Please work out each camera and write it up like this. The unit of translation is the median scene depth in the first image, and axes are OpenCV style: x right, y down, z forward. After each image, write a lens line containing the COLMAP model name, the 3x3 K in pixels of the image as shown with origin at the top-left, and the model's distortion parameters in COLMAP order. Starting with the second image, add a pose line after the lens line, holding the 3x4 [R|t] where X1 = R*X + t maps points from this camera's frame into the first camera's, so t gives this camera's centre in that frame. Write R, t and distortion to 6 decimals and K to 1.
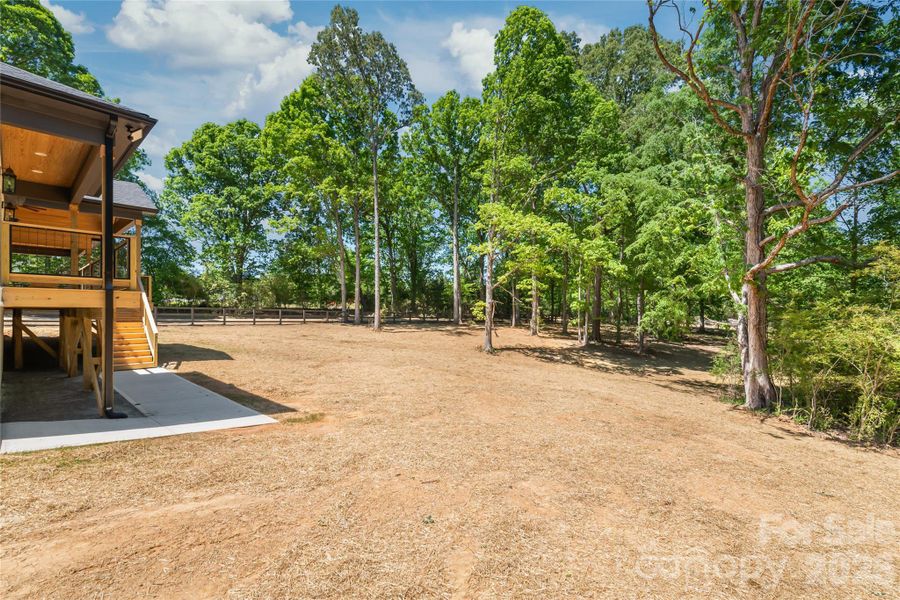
lens RADIAL K [[401.7, 0, 450.1], [0, 401.7, 319.0], [0, 0, 1]] dist [-0.000097, -0.000093]
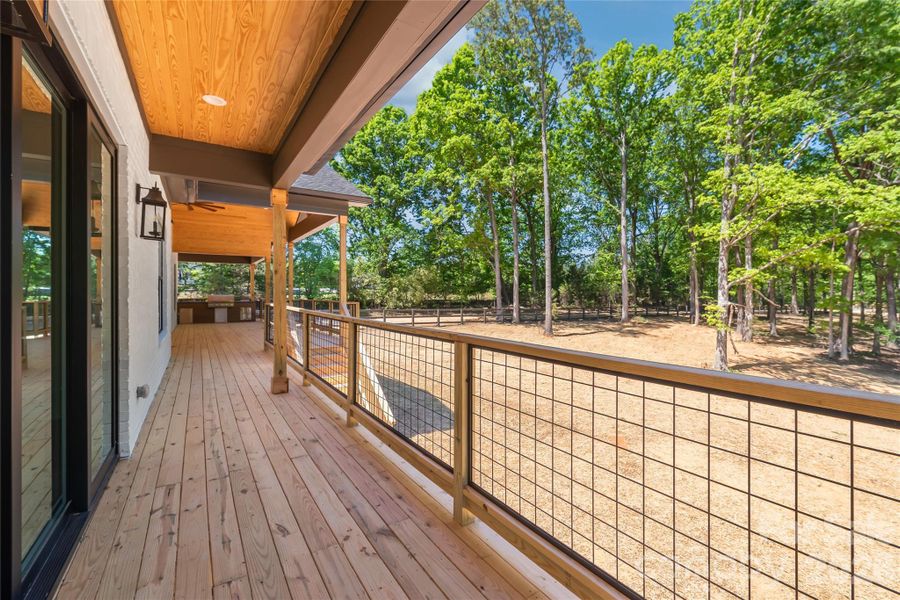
lens RADIAL K [[388.4, 0, 450.0], [0, 388.4, 300.0], [0, 0, 1]] dist [0.000261, -0.000266]
pose [[0.968046, 0.004316, -0.250734, -0.159051], [-0.003488, 0.999987, 0.003748, -0.040481], [0.250747, -0.002754, 0.968049, 0.154736]]
